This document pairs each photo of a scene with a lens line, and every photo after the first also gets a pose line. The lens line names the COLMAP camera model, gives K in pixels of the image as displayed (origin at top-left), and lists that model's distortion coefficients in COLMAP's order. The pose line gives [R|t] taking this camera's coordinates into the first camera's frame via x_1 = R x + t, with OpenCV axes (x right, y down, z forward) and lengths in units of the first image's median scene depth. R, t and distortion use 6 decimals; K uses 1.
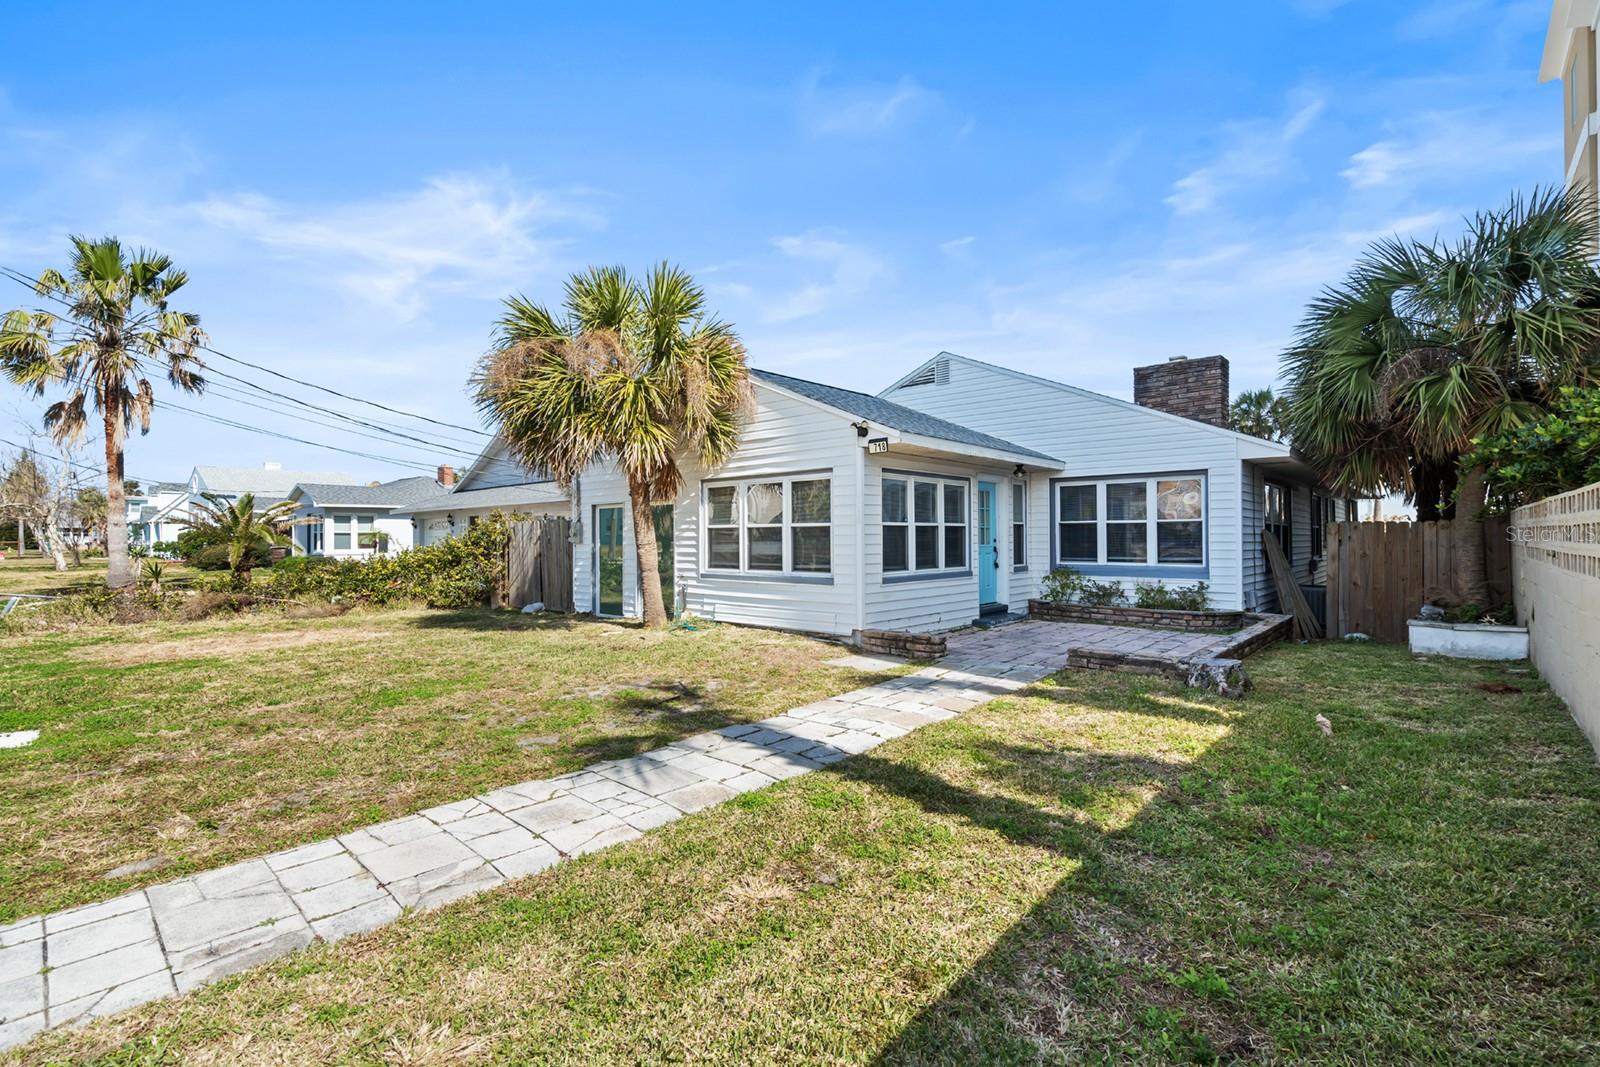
lens RADIAL K [[726.0, 0, 799.3], [0, 726.0, 527.8], [0, 0, 1]] dist [0.000877, -0.000036]
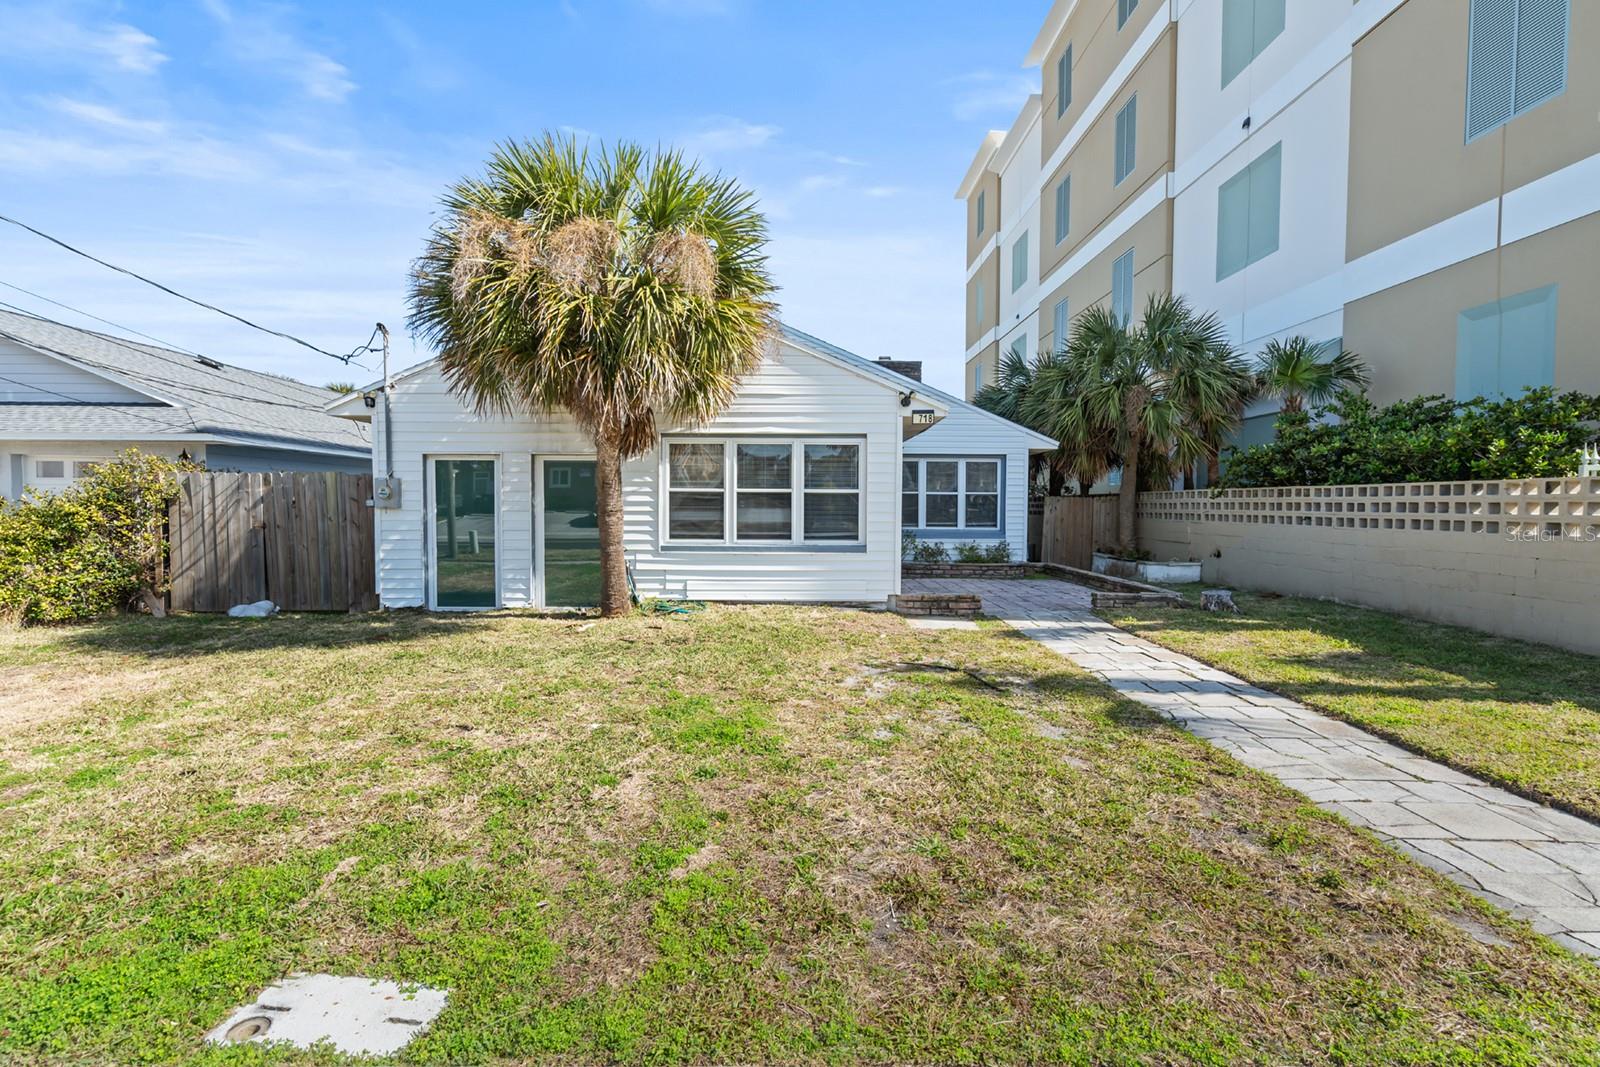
lens RADIAL K [[726.0, 0, 799.3], [0, 726.0, 527.8], [0, 0, 1]] dist [0.000877, -0.000036]
pose [[0.741867, -0.012238, 0.670435, -0.604162], [-0.017835, 0.999120, 0.037973, 0.008024], [-0.670310, -0.040128, 0.740996, 0.285898]]
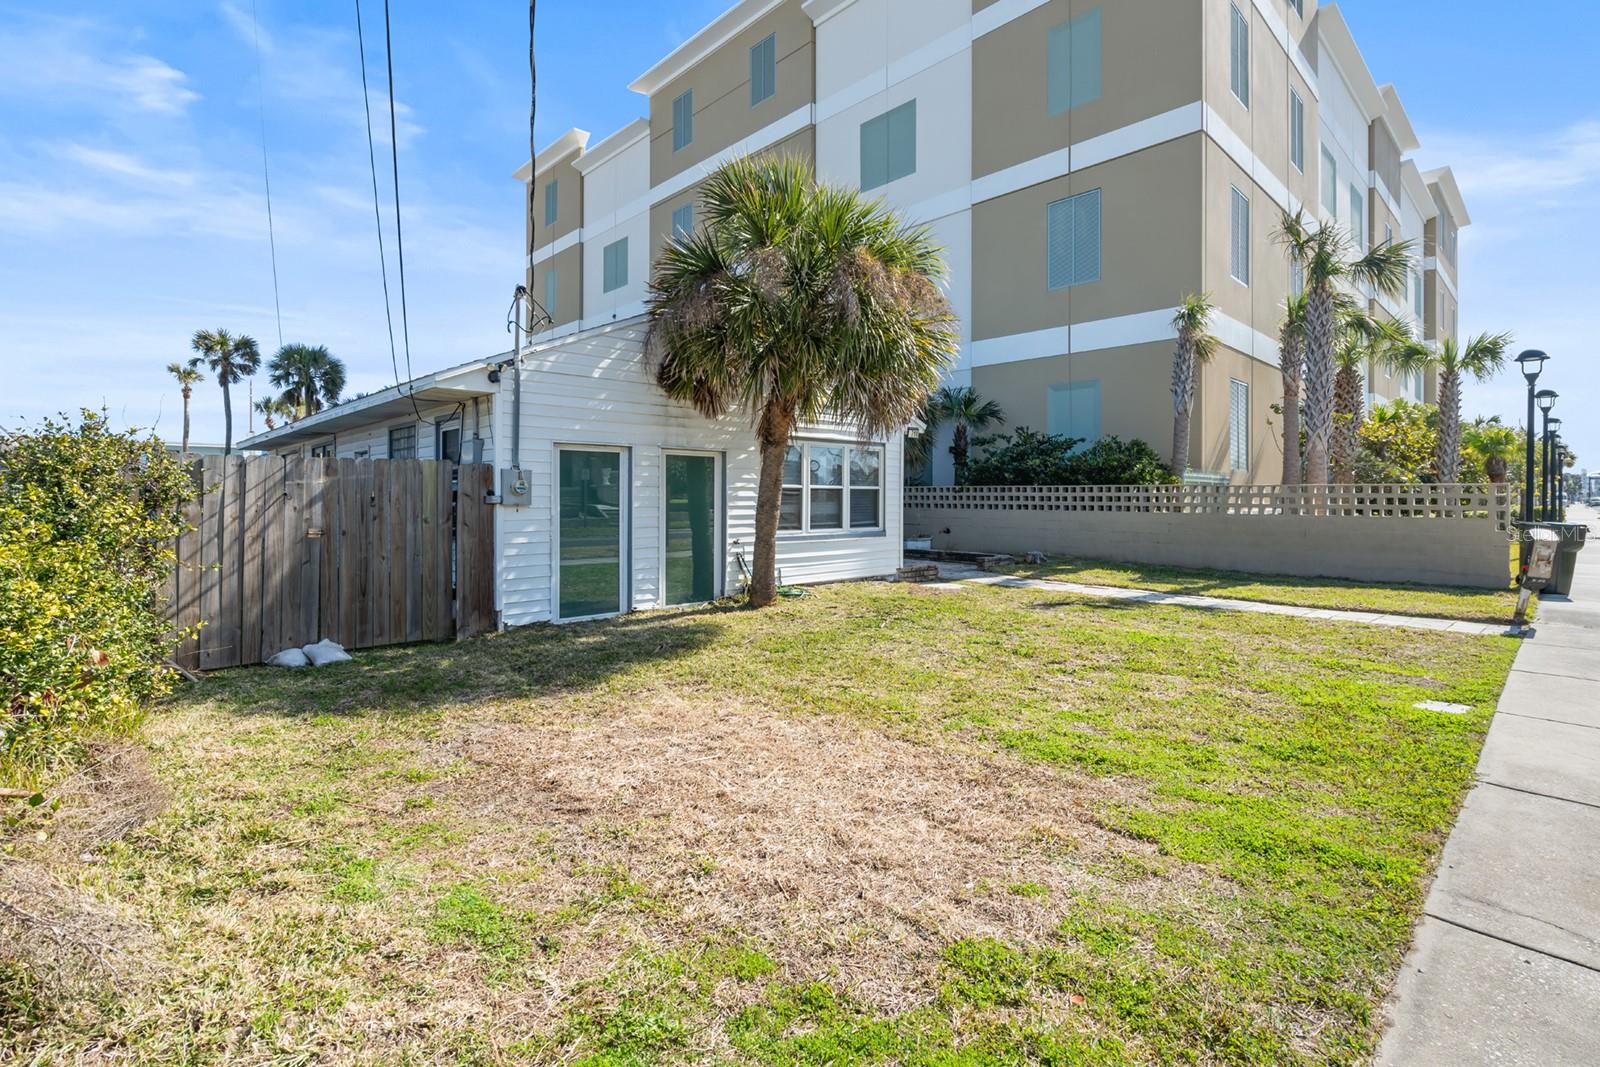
lens RADIAL K [[747.5, 0, 800.3], [0, 747.5, 499.7], [0, 0, 1]] dist [0.000148, -0.000031]
pose [[0.074433, 0.002373, 0.997223, -1.106758], [-0.015622, 0.999877, -0.001213, 0.016920], [-0.997104, -0.015488, 0.074461, 0.923157]]
